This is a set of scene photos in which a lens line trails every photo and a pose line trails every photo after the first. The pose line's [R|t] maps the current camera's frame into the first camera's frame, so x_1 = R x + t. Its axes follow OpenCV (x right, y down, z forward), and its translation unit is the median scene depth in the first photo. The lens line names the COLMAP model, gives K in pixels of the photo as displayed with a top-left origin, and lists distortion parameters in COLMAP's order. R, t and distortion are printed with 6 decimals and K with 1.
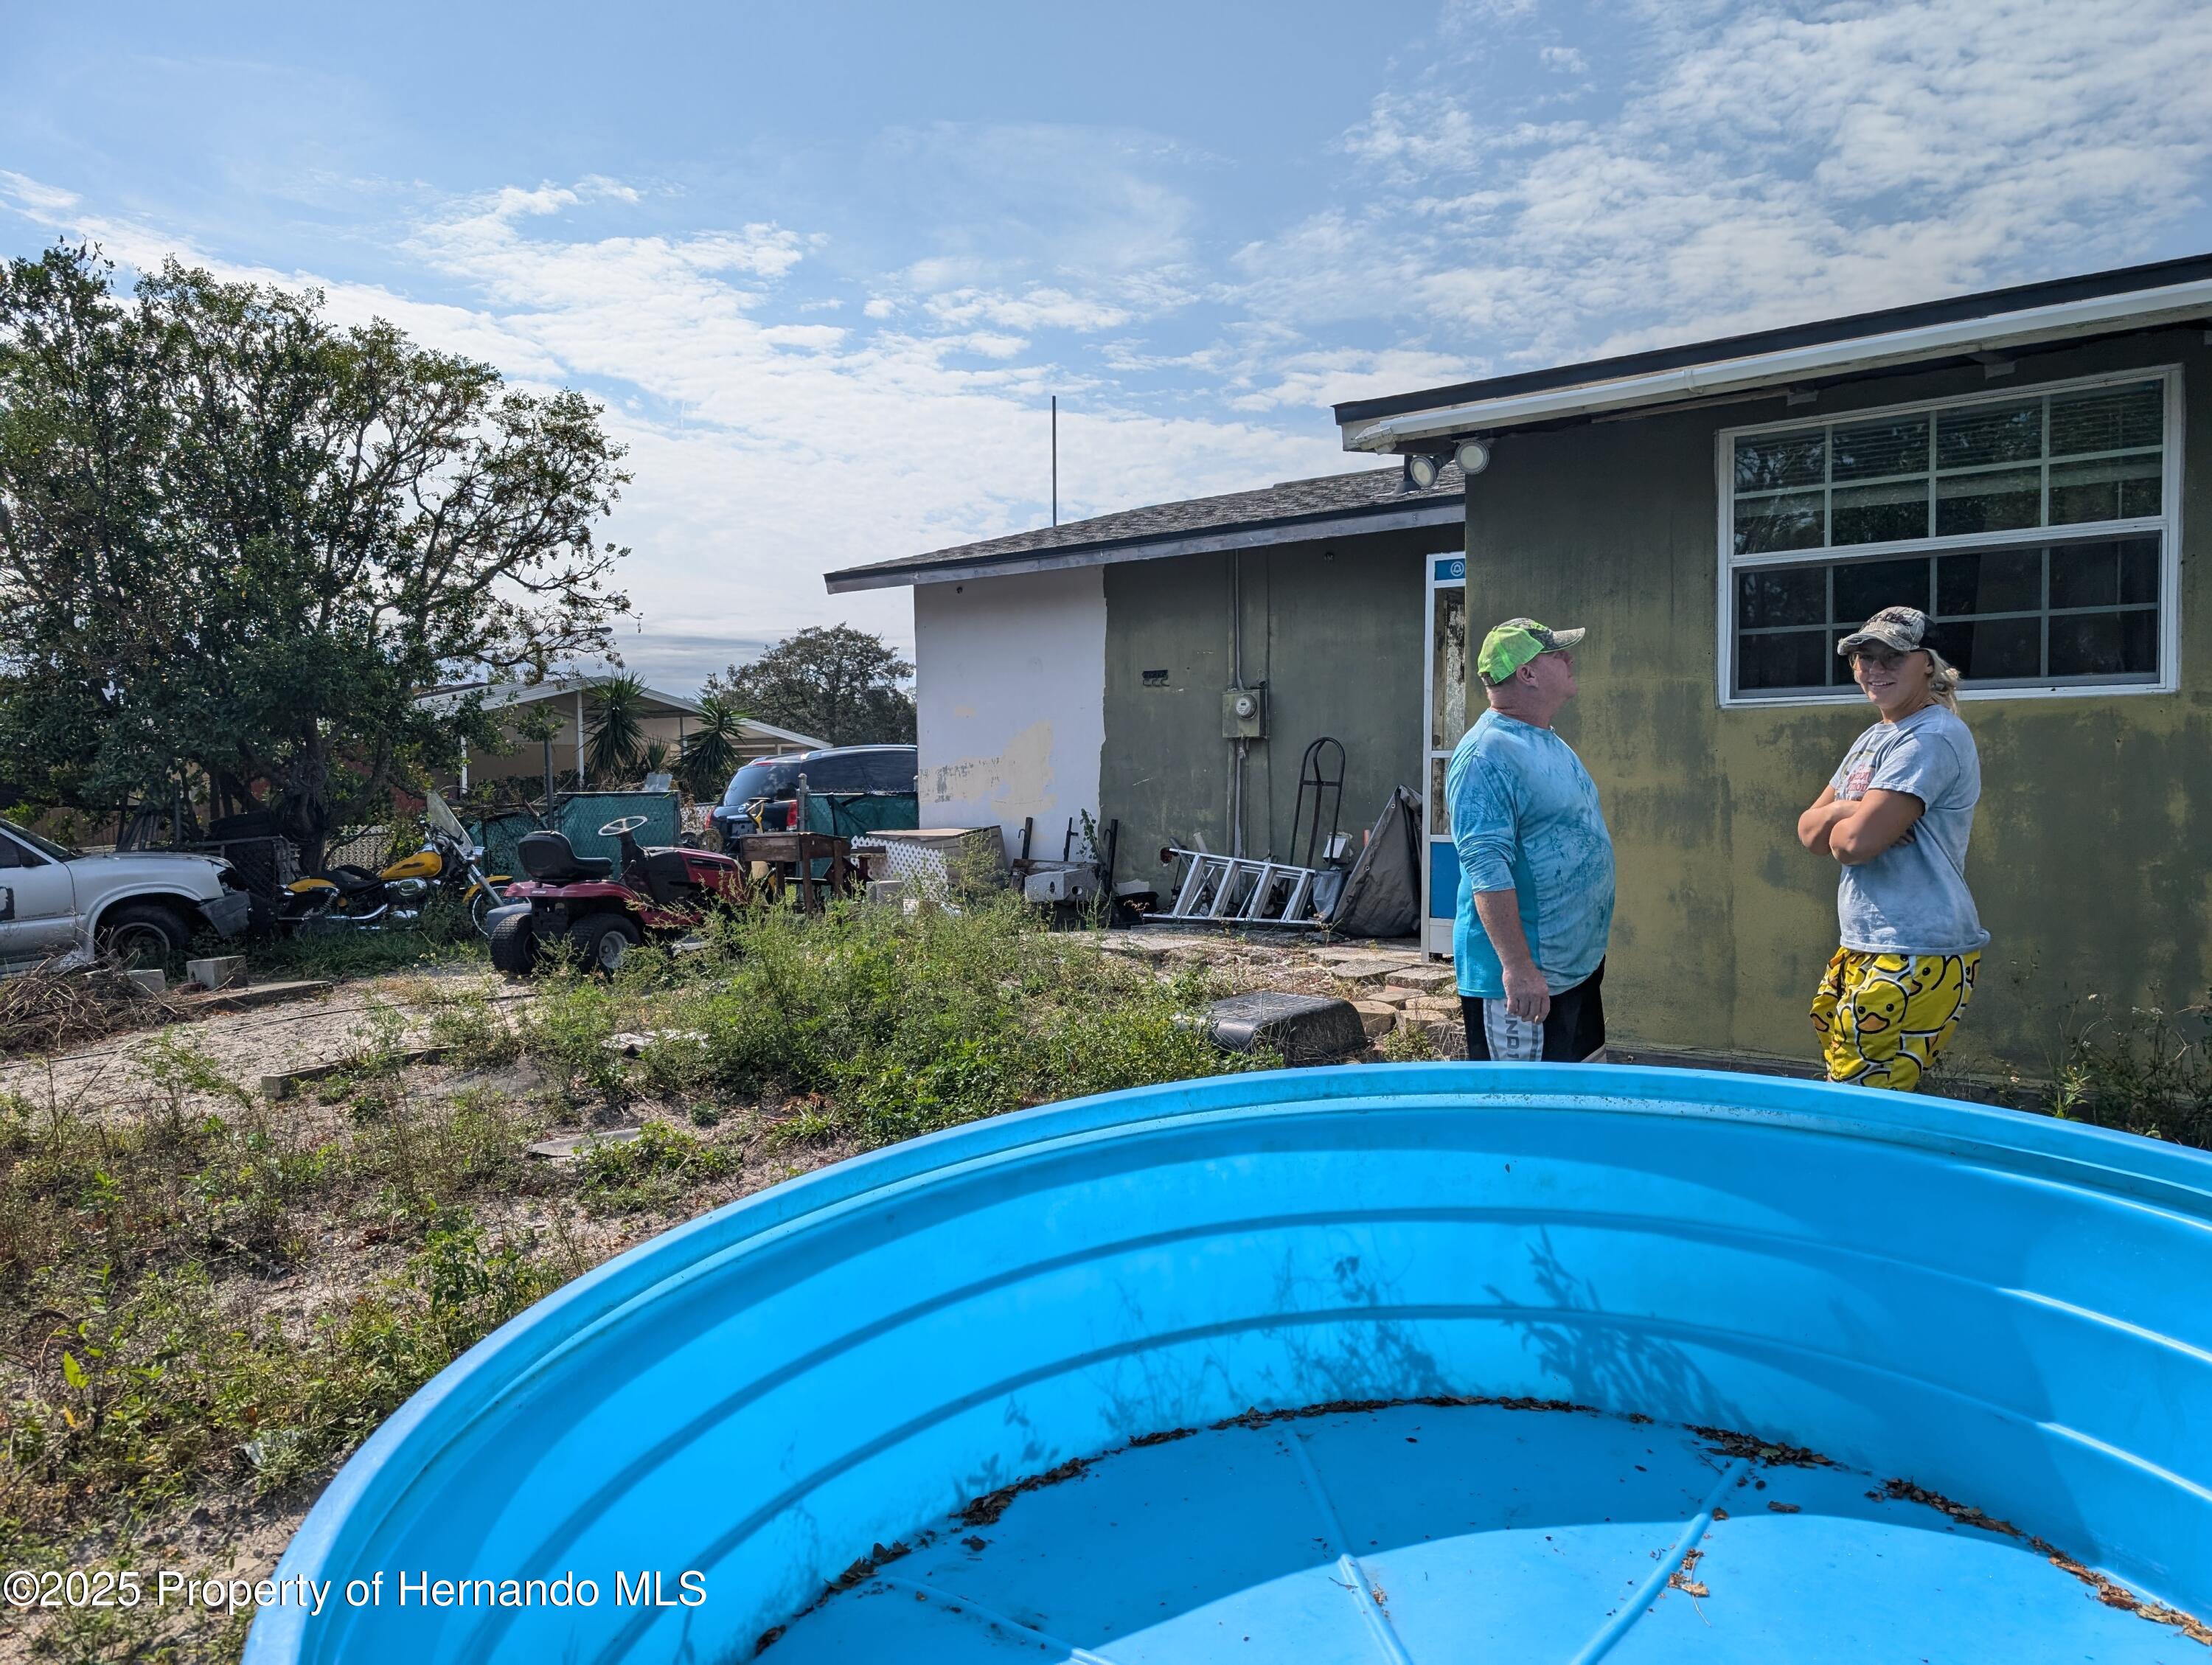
lens RADIAL K [[1596.9, 0, 1091.9], [0, 1596.9, 837.1], [0, 0, 1]] dist [0.018593, -0.021511]
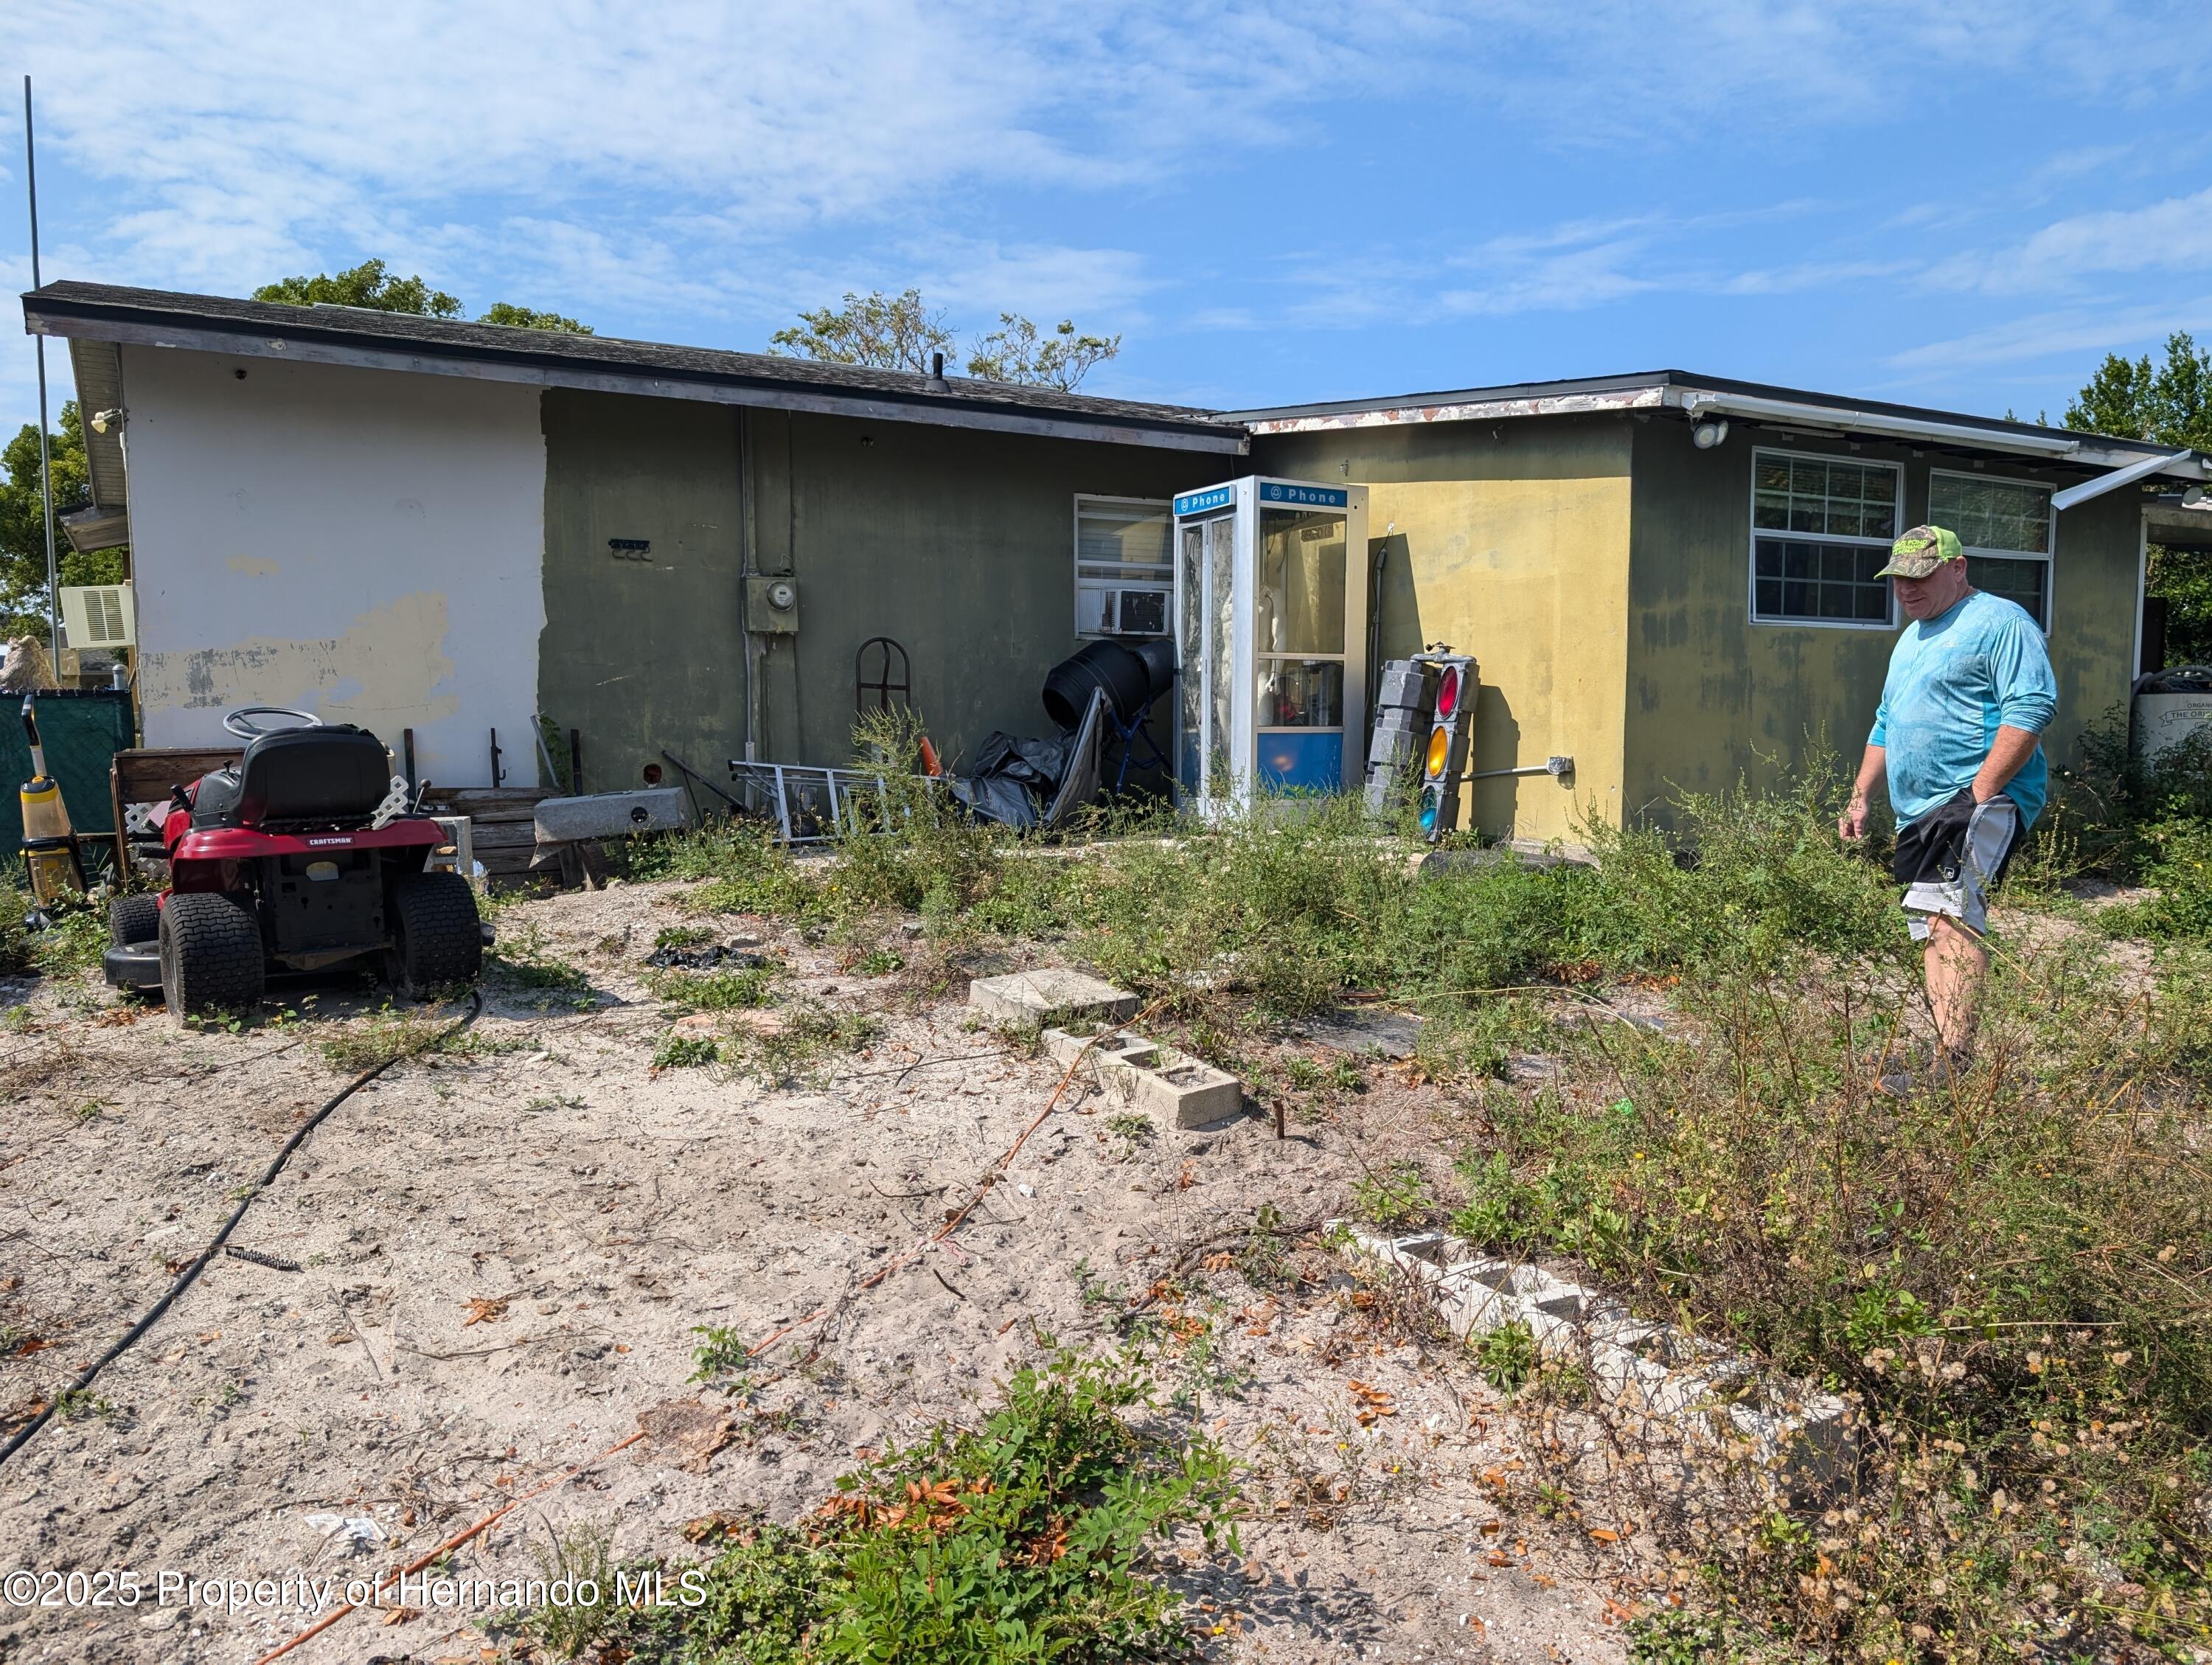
lens RADIAL K [[1596.9, 0, 1091.9], [0, 1596.9, 837.1], [0, 0, 1]] dist [0.018593, -0.021511]
pose [[0.352588, -0.056050, 0.934099, -0.652472], [0.036554, 0.998268, 0.046102, 0.014307], [-0.935064, 0.017890, 0.354026, 0.537264]]
